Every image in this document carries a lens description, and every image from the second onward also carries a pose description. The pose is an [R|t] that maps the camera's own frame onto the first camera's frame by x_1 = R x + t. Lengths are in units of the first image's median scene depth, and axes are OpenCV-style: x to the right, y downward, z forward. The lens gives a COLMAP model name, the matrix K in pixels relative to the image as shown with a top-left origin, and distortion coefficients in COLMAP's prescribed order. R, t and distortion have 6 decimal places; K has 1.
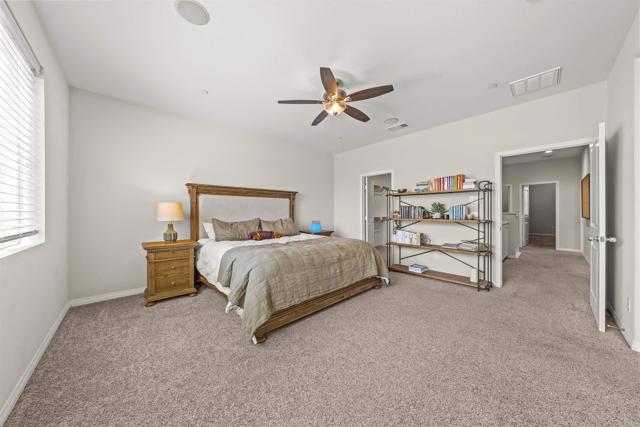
lens RADIAL K [[215.8, 0, 320.0], [0, 215.8, 213.5], [0, 0, 1]] dist [-0.000468, -0.000040]
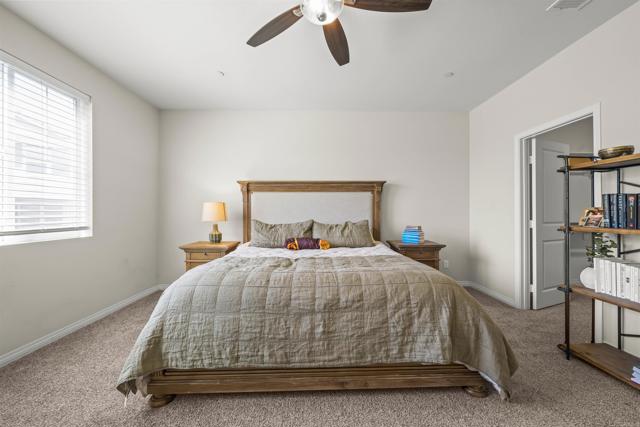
lens RADIAL K [[245.4, 0, 320.0], [0, 245.4, 213.5], [0, 0, 1]] dist [0.000106, 0.000136]
pose [[0.749073, 0.002003, -0.662485, 0.353065], [-0.002260, 0.999997, 0.000468, -0.001270], [0.662484, 0.001147, 0.749075, 0.442415]]
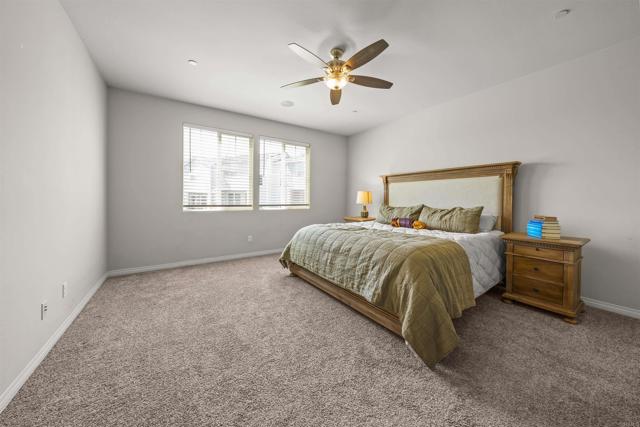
lens RADIAL K [[224.6, 0, 318.2], [0, 224.6, 198.2], [0, 0, 1]] dist [0.000172, 0.000028]
pose [[-0.162243, 0.000689, -0.986751, 0.799255], [-0.009819, 0.999949, 0.002313, -0.002271], [0.986702, 0.010064, -0.162228, 0.851444]]
